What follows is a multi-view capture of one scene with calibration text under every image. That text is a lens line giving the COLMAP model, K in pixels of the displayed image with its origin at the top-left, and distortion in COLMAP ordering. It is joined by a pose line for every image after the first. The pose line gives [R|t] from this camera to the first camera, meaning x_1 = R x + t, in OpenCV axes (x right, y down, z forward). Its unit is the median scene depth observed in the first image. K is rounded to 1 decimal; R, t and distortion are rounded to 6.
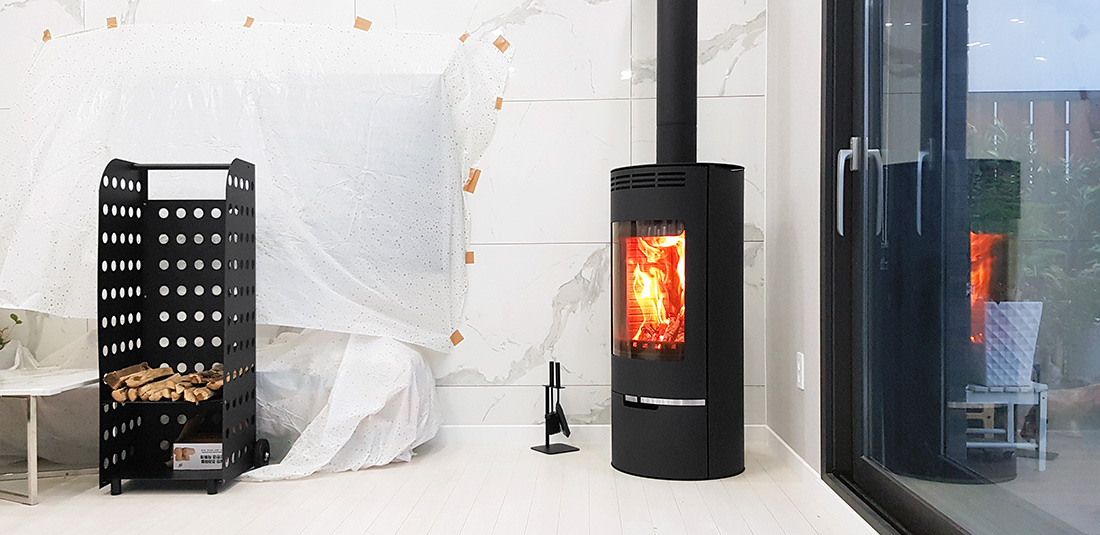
lens RADIAL K [[917.3, 0, 538.7], [0, 917.3, 289.6], [0, 0, 1]] dist [0.032758, -0.036925]
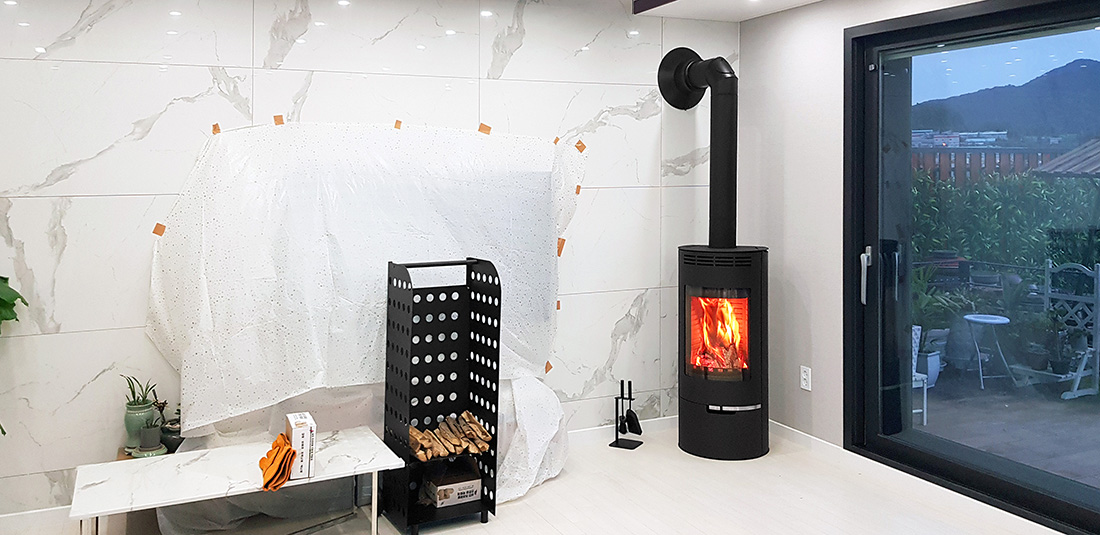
lens RADIAL K [[905.5, 0, 569.4], [0, 905.5, 157.4], [0, 0, 1]] dist [0.042337, -0.052546]
pose [[0.876390, 0.014201, 0.481392, -0.796555], [0.010548, 0.998759, -0.048665, -0.211426], [-0.481486, 0.047727, 0.875153, -0.202657]]
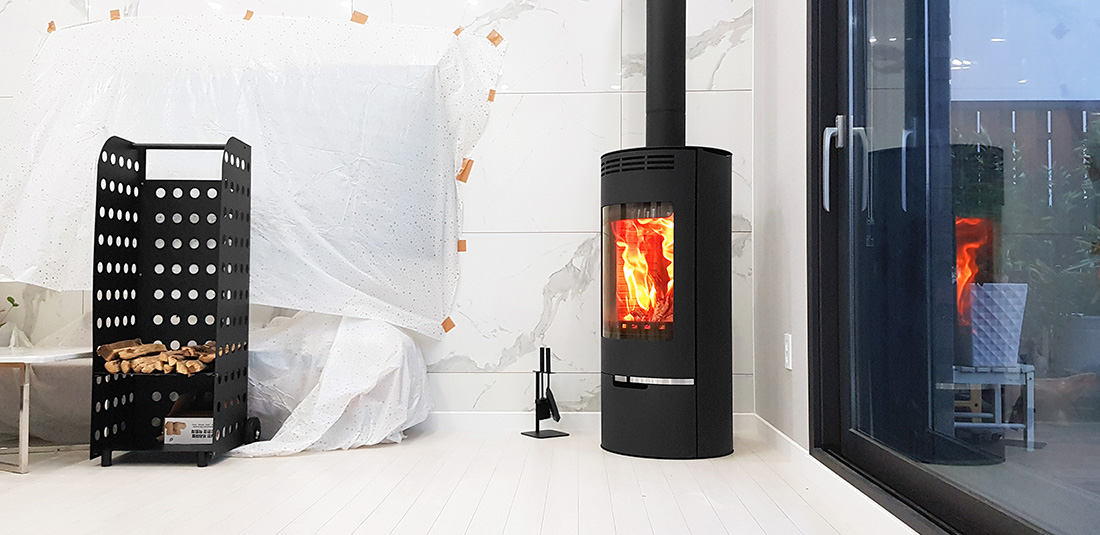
lens RADIAL K [[905.5, 0, 530.6], [0, 905.5, 282.1], [0, 0, 1]] dist [0.042337, -0.052546]
pose [[0.999976, 0.006909, 0.000166, 0.001058], [-0.006894, 0.998964, -0.044985, 0.056740], [-0.000477, 0.044982, 0.998988, 0.001258]]
